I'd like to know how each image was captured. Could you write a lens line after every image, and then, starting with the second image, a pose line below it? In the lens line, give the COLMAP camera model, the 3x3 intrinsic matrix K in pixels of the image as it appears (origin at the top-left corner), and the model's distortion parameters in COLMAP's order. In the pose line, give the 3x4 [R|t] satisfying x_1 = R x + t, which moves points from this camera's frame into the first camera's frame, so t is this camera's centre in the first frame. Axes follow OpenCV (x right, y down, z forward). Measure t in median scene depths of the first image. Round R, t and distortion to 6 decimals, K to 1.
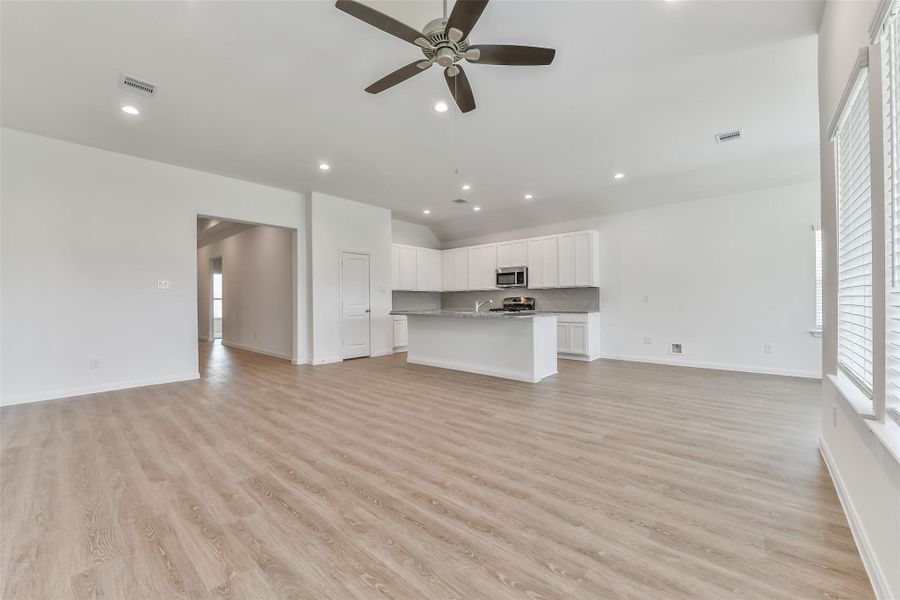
lens RADIAL K [[355.4, 0, 452.9], [0, 355.4, 302.5], [0, 0, 1]] dist [-0.014753, -0.000383]
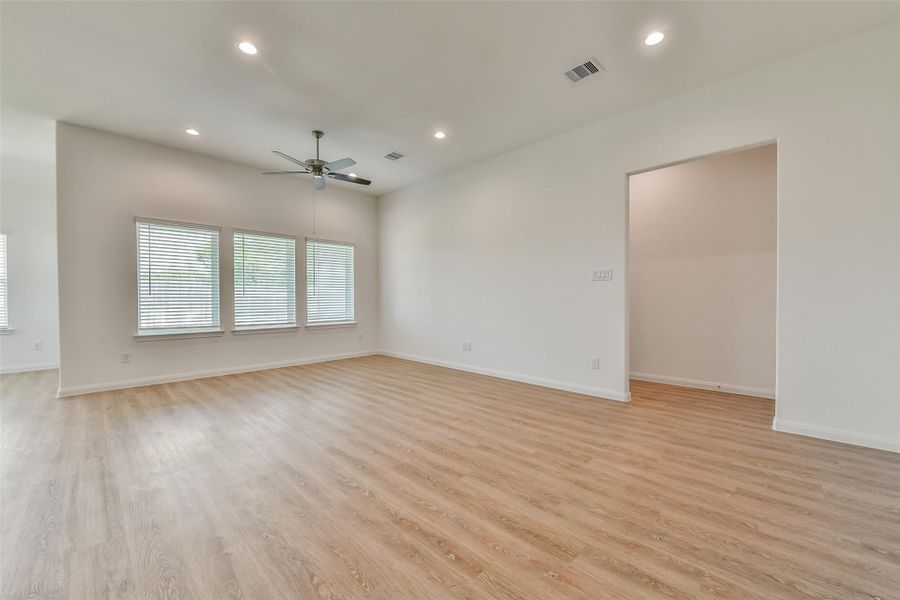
lens RADIAL K [[355.4, 0, 452.9], [0, 355.4, 302.5], [0, 0, 1]] dist [-0.014753, -0.000383]
pose [[-0.998871, 0.010921, 0.046241, -0.636136], [0.011841, 0.999737, 0.019661, -0.005574], [-0.046014, 0.020187, -0.998737, 2.183535]]
